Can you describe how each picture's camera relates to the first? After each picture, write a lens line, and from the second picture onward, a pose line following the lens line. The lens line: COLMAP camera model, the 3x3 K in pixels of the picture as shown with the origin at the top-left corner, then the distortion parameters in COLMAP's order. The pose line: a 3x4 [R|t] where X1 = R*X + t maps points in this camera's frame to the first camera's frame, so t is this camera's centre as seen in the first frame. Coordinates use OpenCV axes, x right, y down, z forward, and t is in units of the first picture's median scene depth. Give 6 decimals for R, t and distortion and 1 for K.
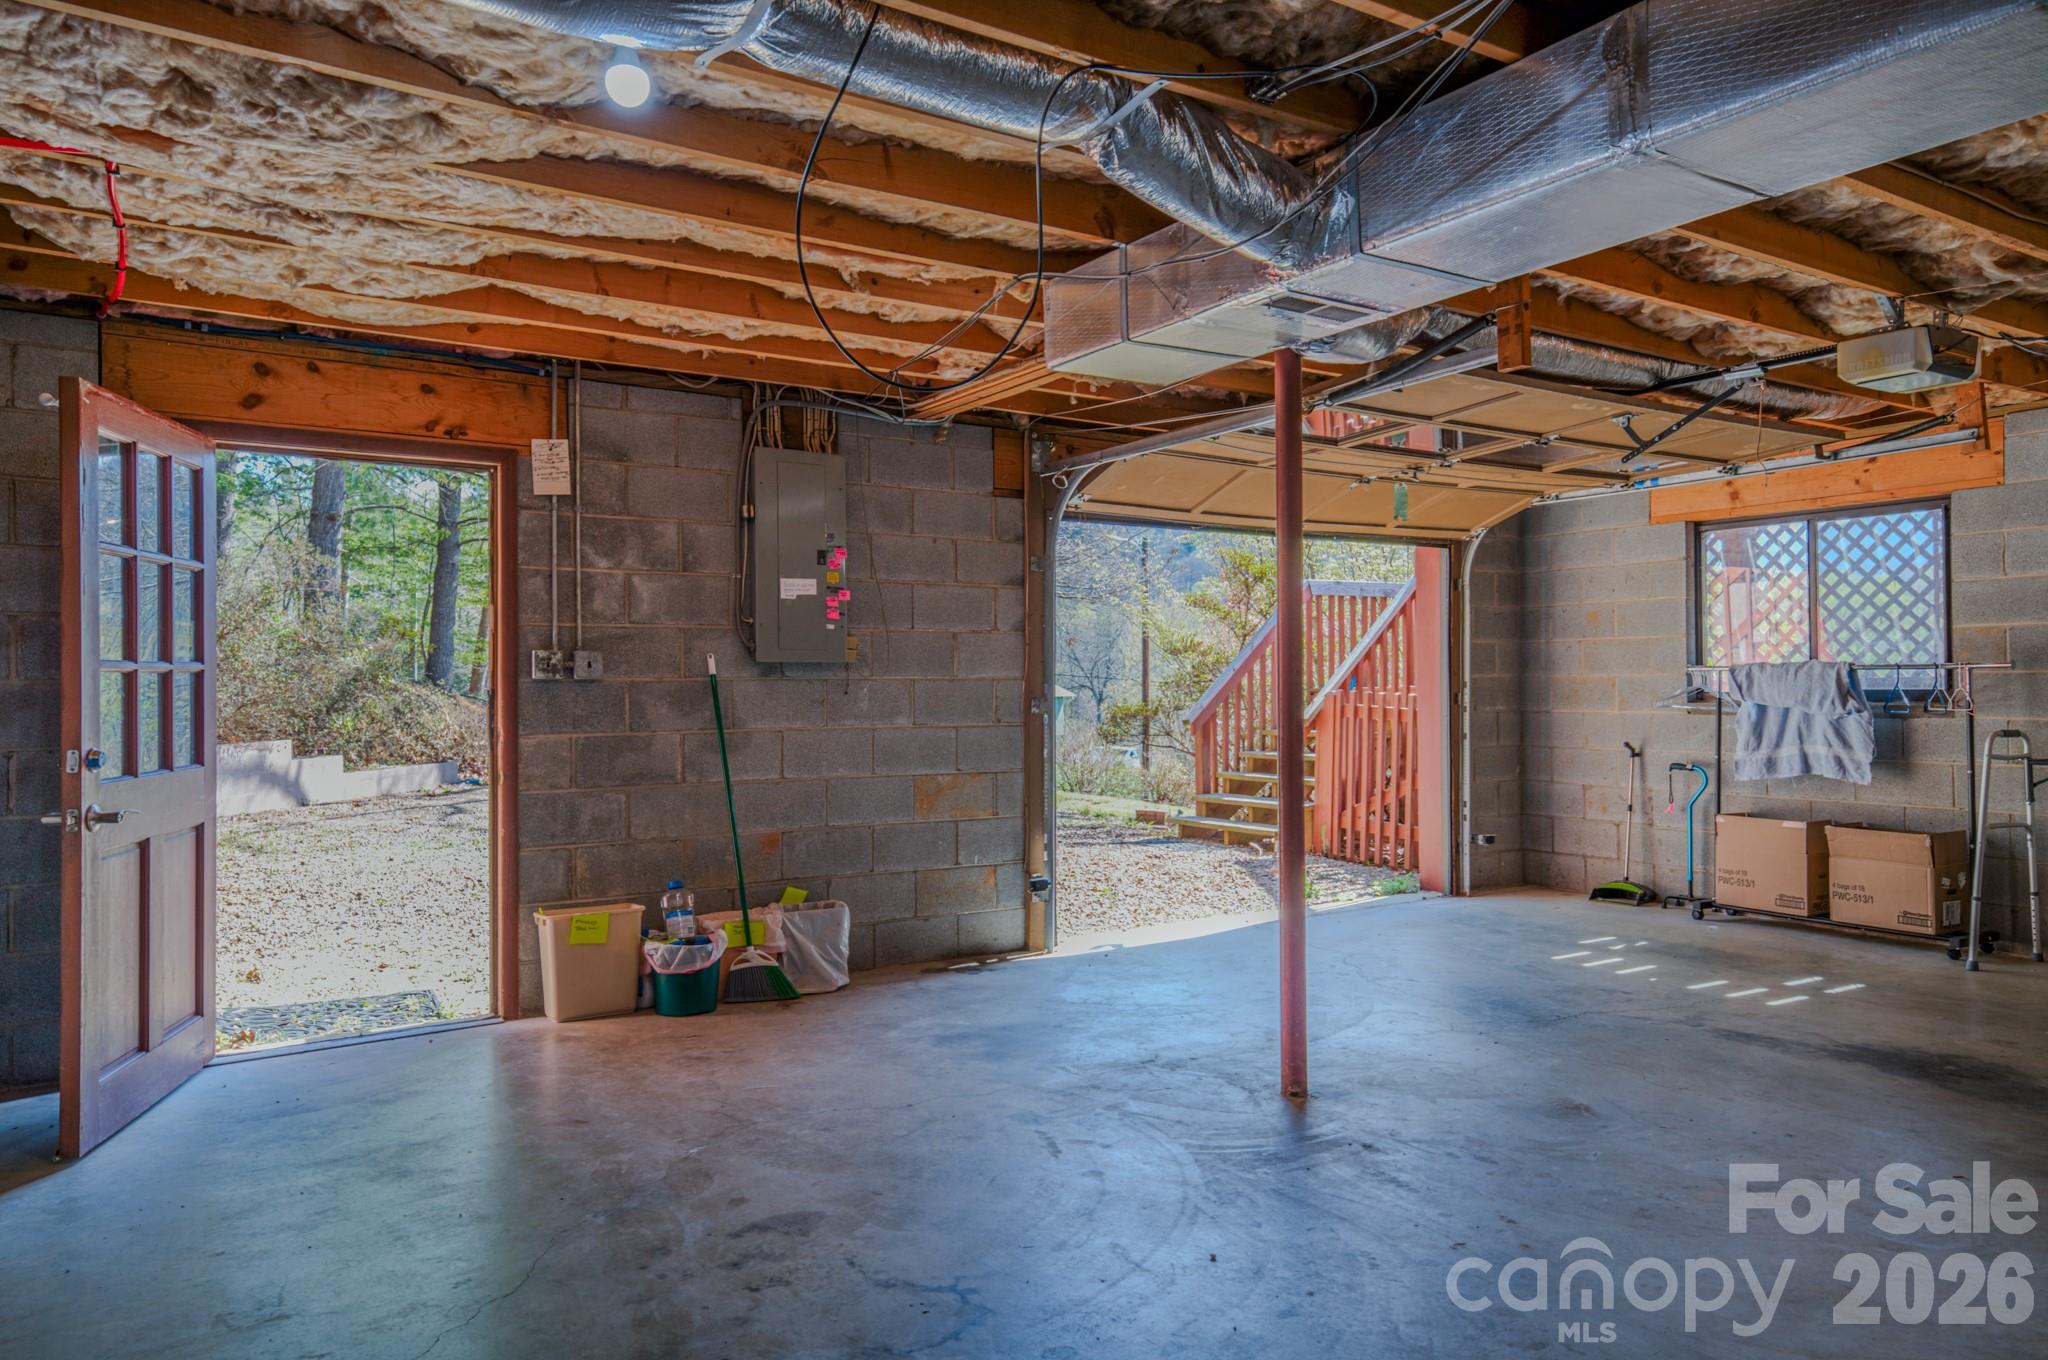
lens RADIAL K [[1347.3, 0, 1021.0], [0, 1347.3, 670.7], [0, 0, 1]] dist [0.027134, 0.006285]
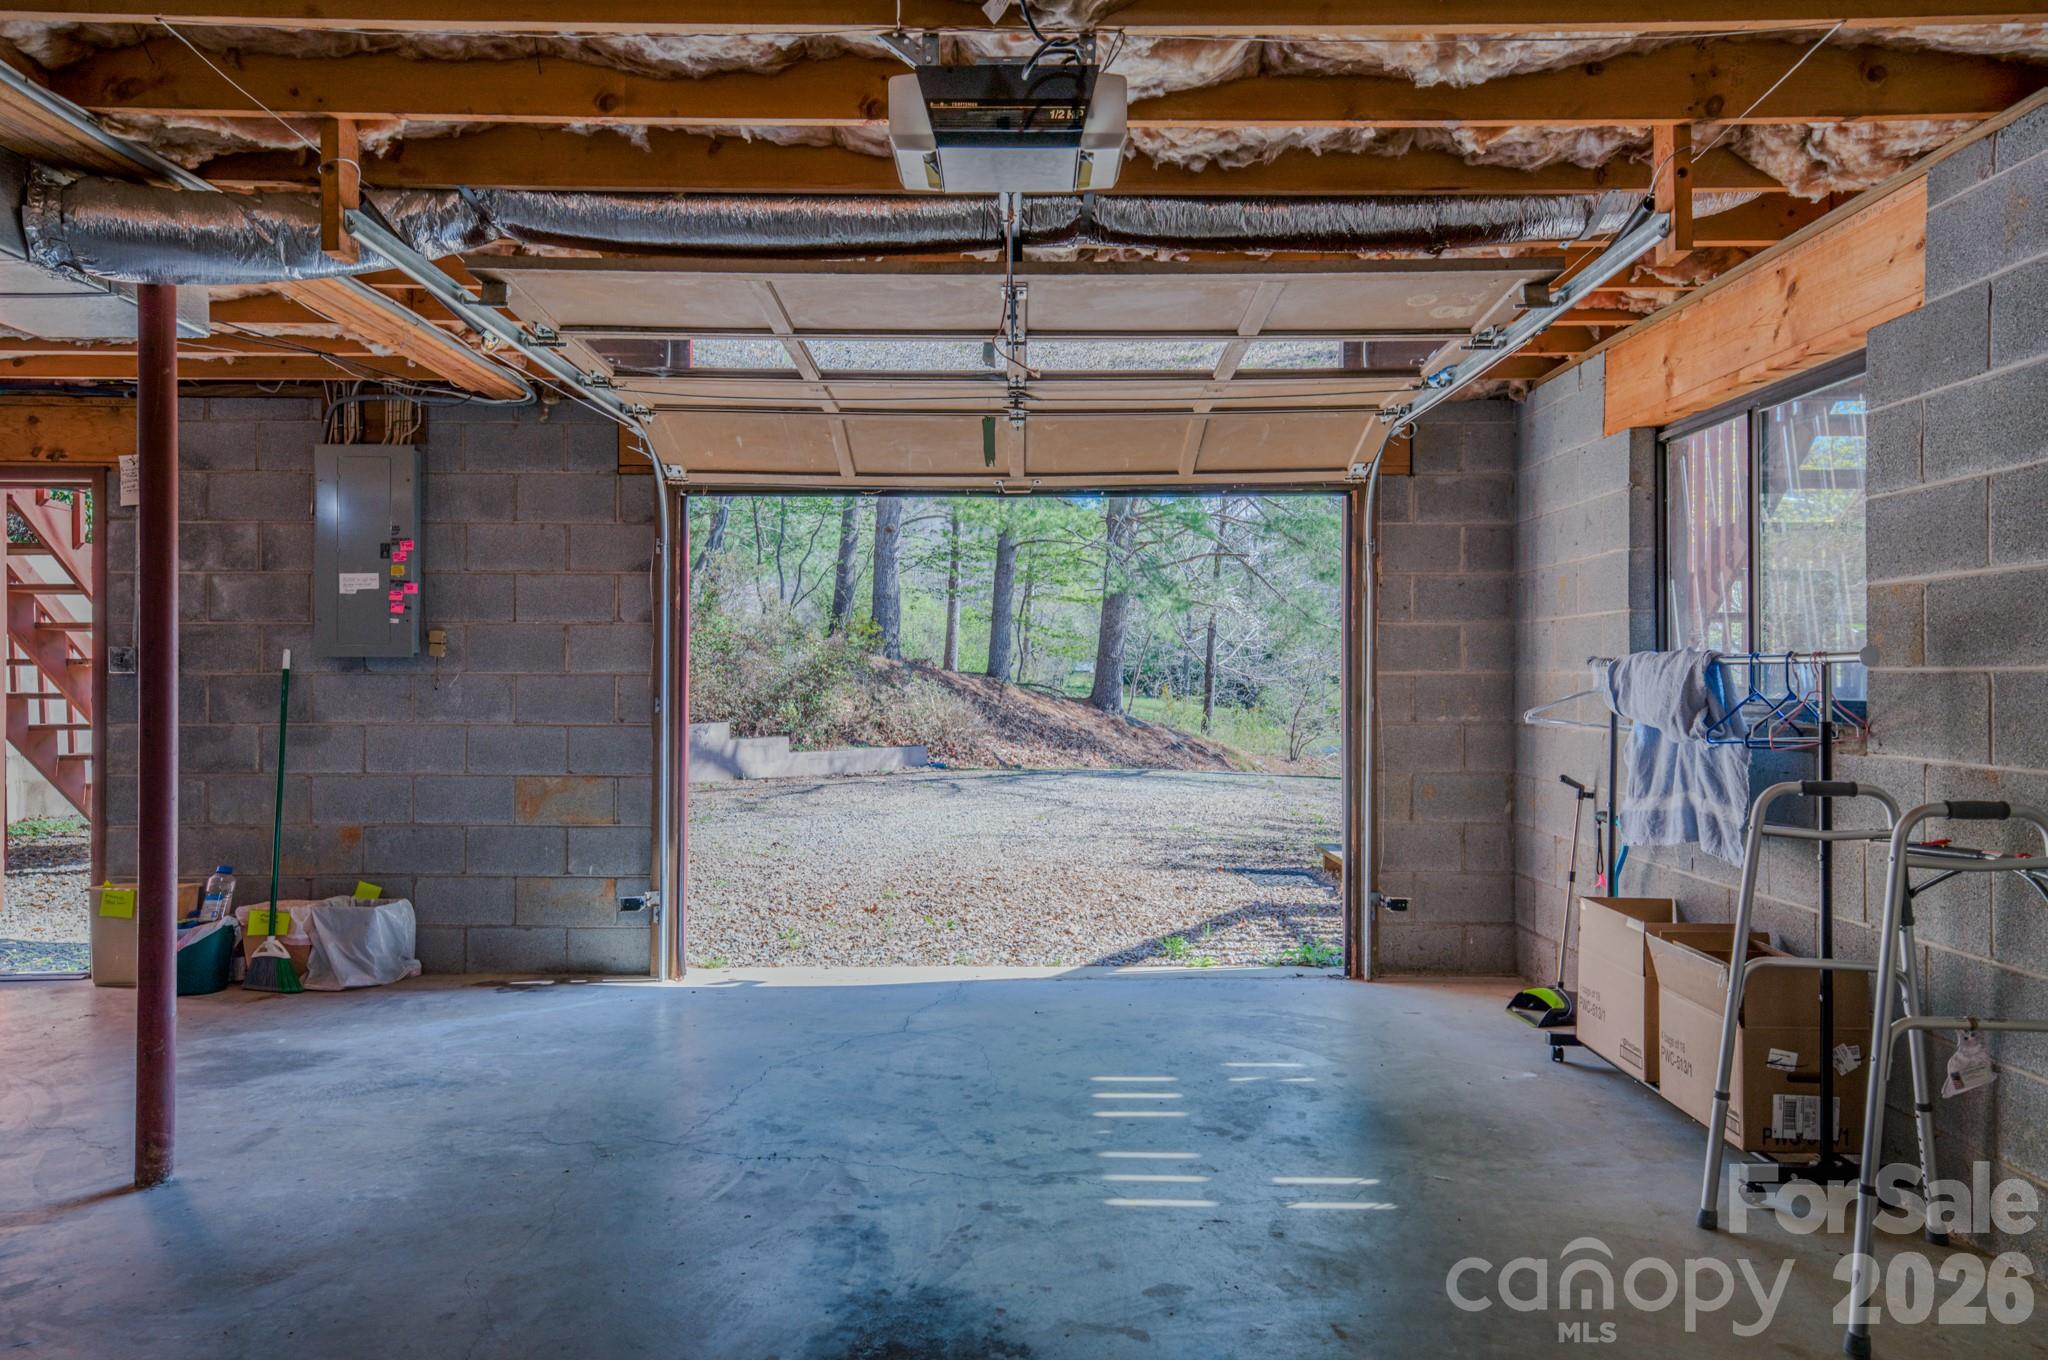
lens RADIAL K [[1347.3, 0, 1021.0], [0, 1347.3, 670.7], [0, 0, 1]] dist [0.027134, 0.006285]
pose [[0.839188, 0.003382, -0.543831, 0.877322], [-0.000012, 0.999981, 0.006200, -0.002732], [0.543841, -0.005196, 0.839172, 0.471090]]
